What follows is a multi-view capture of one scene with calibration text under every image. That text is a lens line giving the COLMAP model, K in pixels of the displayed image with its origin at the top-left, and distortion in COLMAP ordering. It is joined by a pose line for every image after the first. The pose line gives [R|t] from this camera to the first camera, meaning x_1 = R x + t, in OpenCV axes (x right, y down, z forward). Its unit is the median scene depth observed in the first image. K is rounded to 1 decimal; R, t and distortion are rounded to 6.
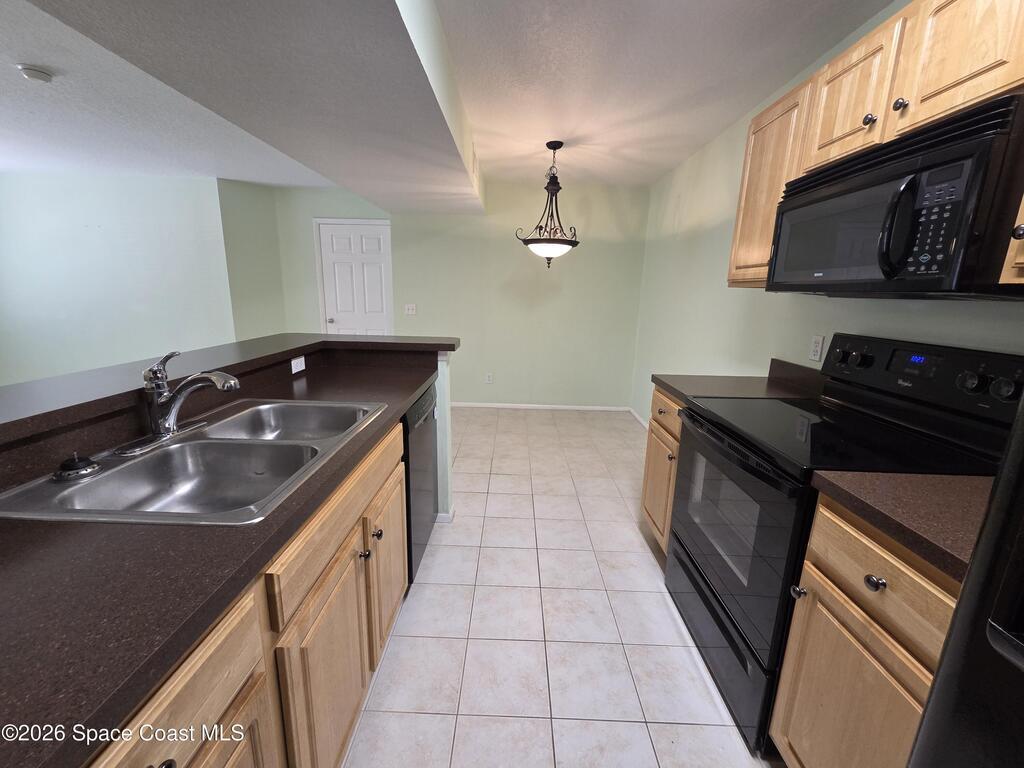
lens RADIAL K [[417.7, 0, 508.4], [0, 417.7, 388.4], [0, 0, 1]] dist [0.005483, -0.001204]
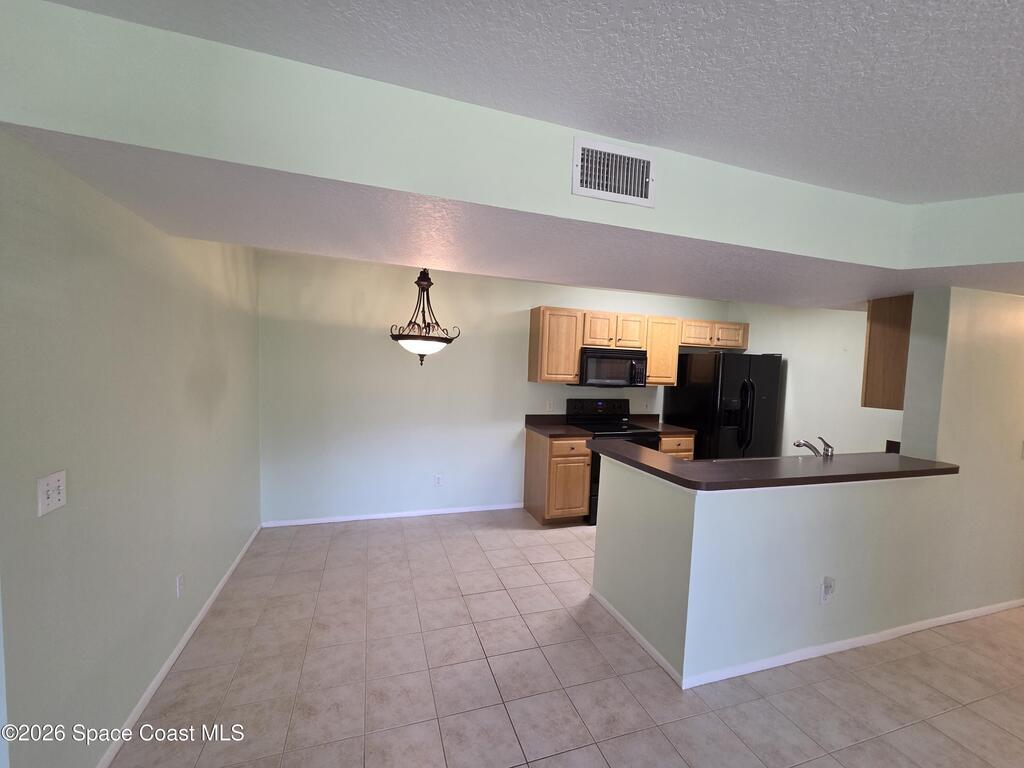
lens RADIAL K [[417.7, 0, 505.9], [0, 417.7, 387.9], [0, 0, 1]] dist [0.005483, -0.001204]
pose [[-0.323425, -0.087646, 0.942186, -1.425262], [0.172738, 0.973501, 0.149855, -0.597187], [-0.930353, 0.211219, -0.299715, 1.924492]]
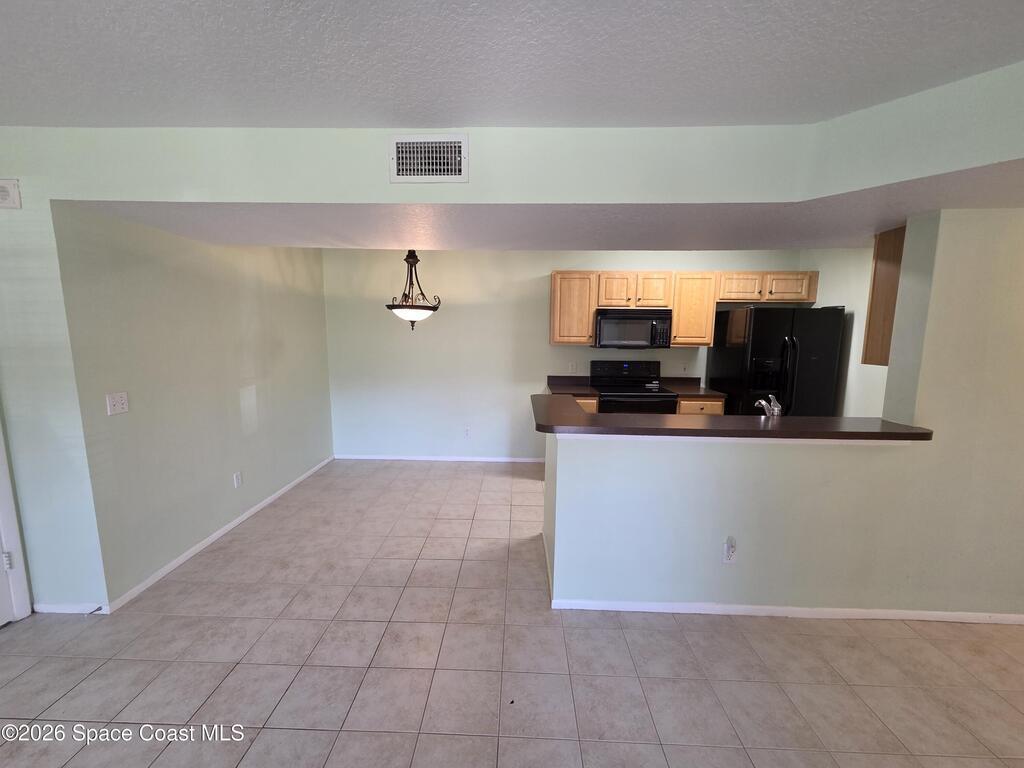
lens RADIAL K [[417.7, 0, 505.6], [0, 417.7, 387.6], [0, 0, 1]] dist [0.005483, -0.001204]
pose [[0.018248, -0.155947, 0.987597, -1.729490], [0.220060, 0.964166, 0.148181, -0.436381], [-0.975316, 0.214626, 0.051912, 1.280398]]
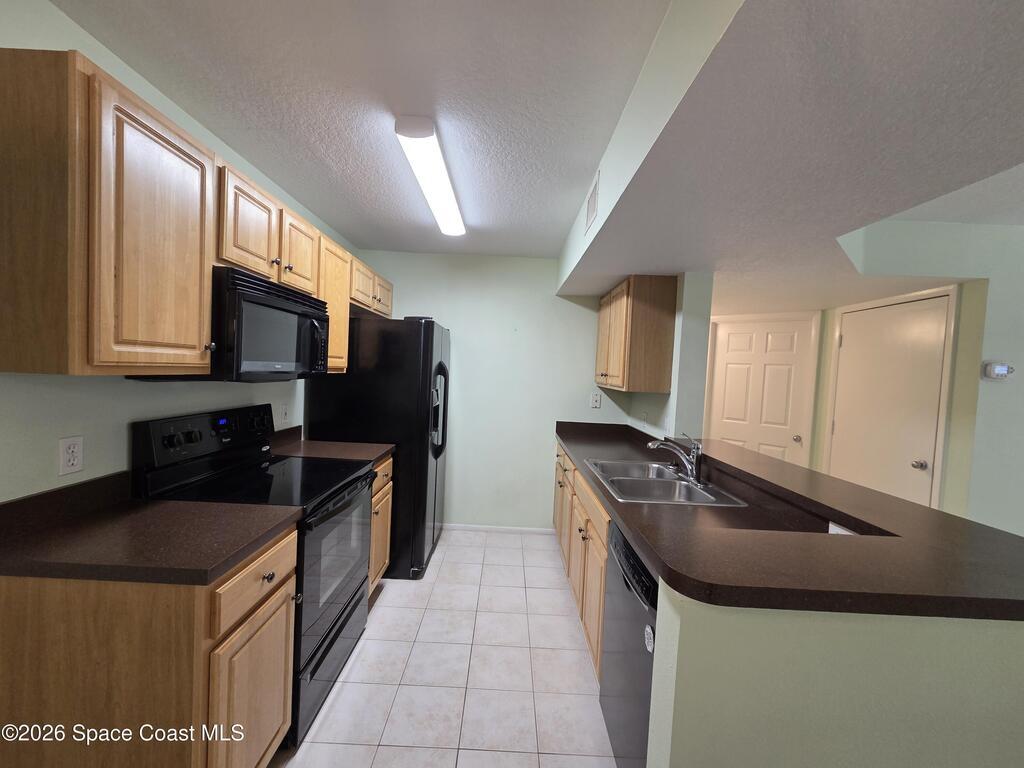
lens RADIAL K [[417.7, 0, 505.1], [0, 417.7, 386.9], [0, 0, 1]] dist [0.005483, -0.001204]
pose [[-0.997614, -0.068092, -0.011418, 0.043109], [-0.068676, 0.961653, 0.265530, -0.432044], [-0.007101, 0.265680, -0.964035, 1.618210]]
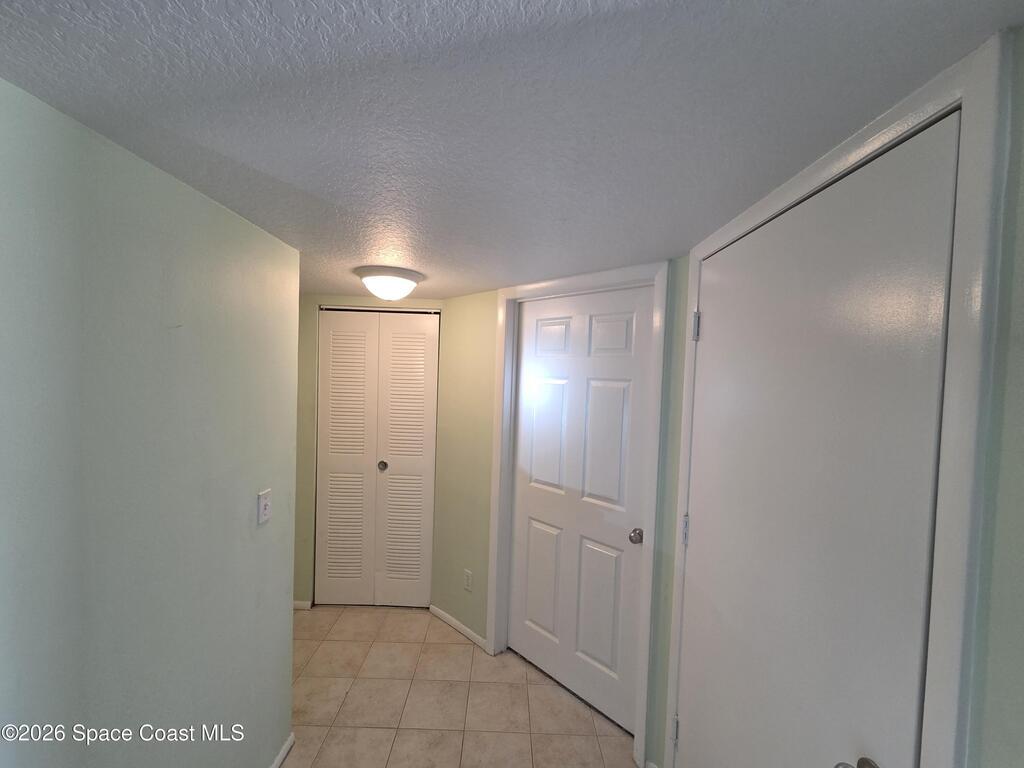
lens RADIAL K [[417.7, 0, 512.4], [0, 417.7, 384.4], [0, 0, 1]] dist [0.005483, -0.001204]
pose [[-0.998236, -0.054027, -0.024614, -1.092858], [-0.058514, 0.965428, 0.254018, -0.311378], [0.010039, 0.255010, -0.966886, 0.544177]]
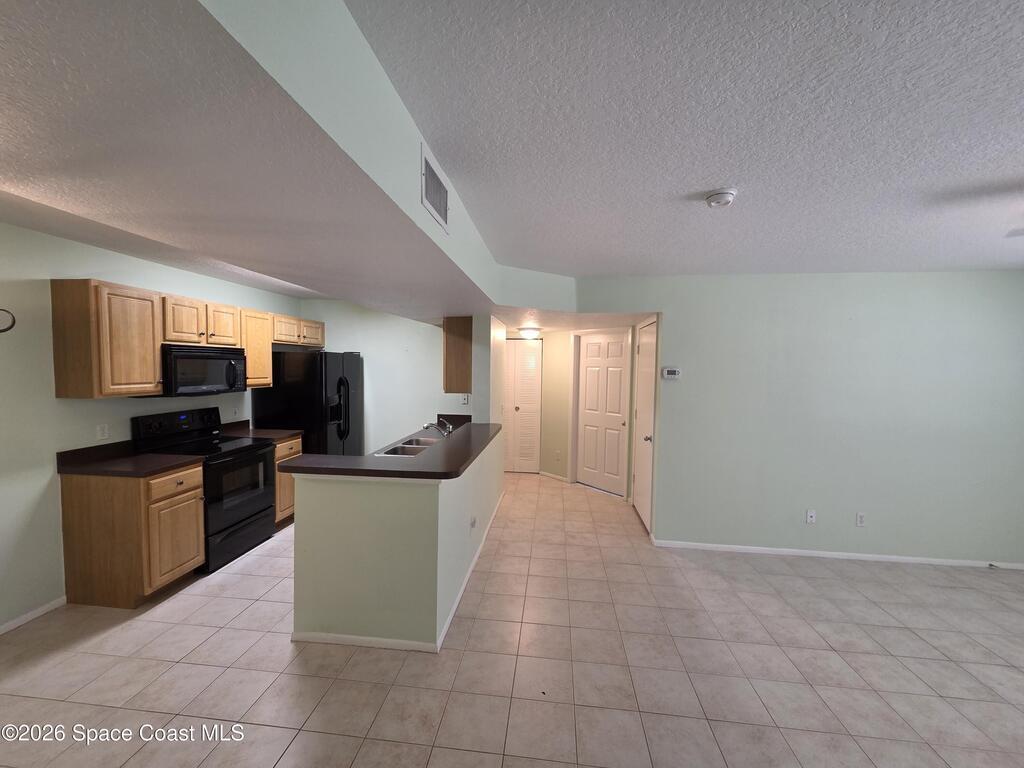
lens RADIAL K [[417.7, 0, 505.1], [0, 417.7, 387.3], [0, 0, 1]] dist [0.005483, -0.001204]
pose [[-0.993854, -0.039890, 0.103265, -0.925572], [-0.009528, 0.960184, 0.279204, -0.710015], [-0.110291, 0.276504, -0.954663, 2.286850]]
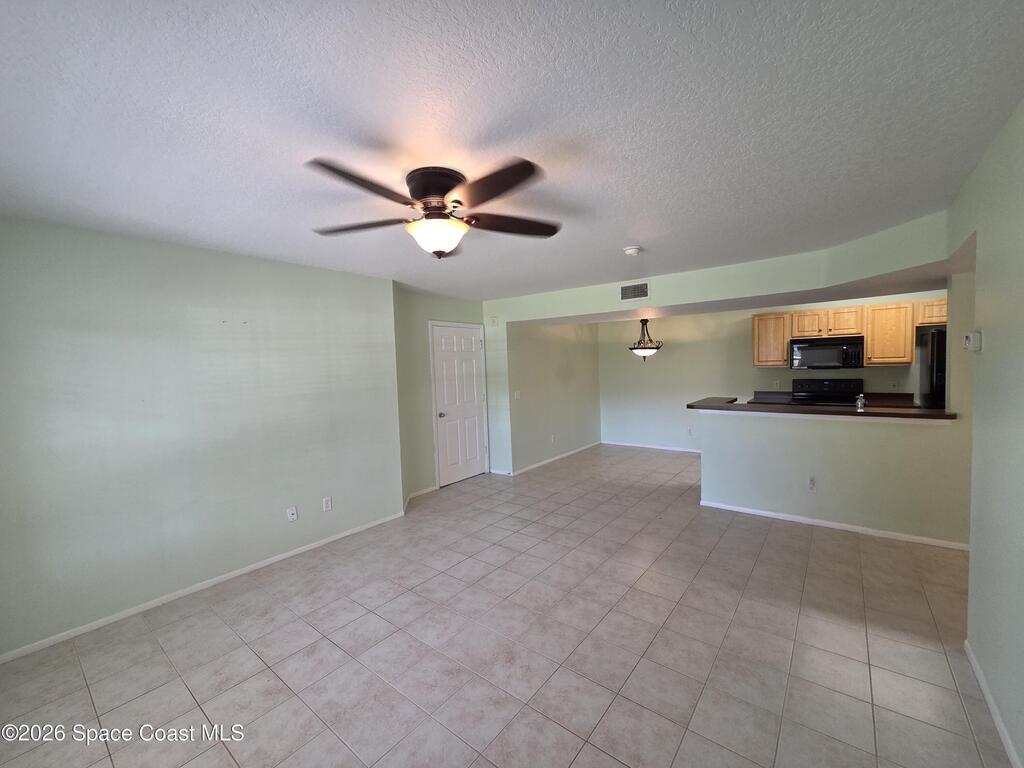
lens RADIAL K [[417.7, 0, 506.0], [0, 417.7, 387.8], [0, 0, 1]] dist [0.005483, -0.001204]
pose [[0.611968, -0.083206, 0.786494, -3.028804], [0.223631, 0.972072, -0.071168, -0.311283], [-0.758607, 0.219437, 0.613484, 0.612353]]
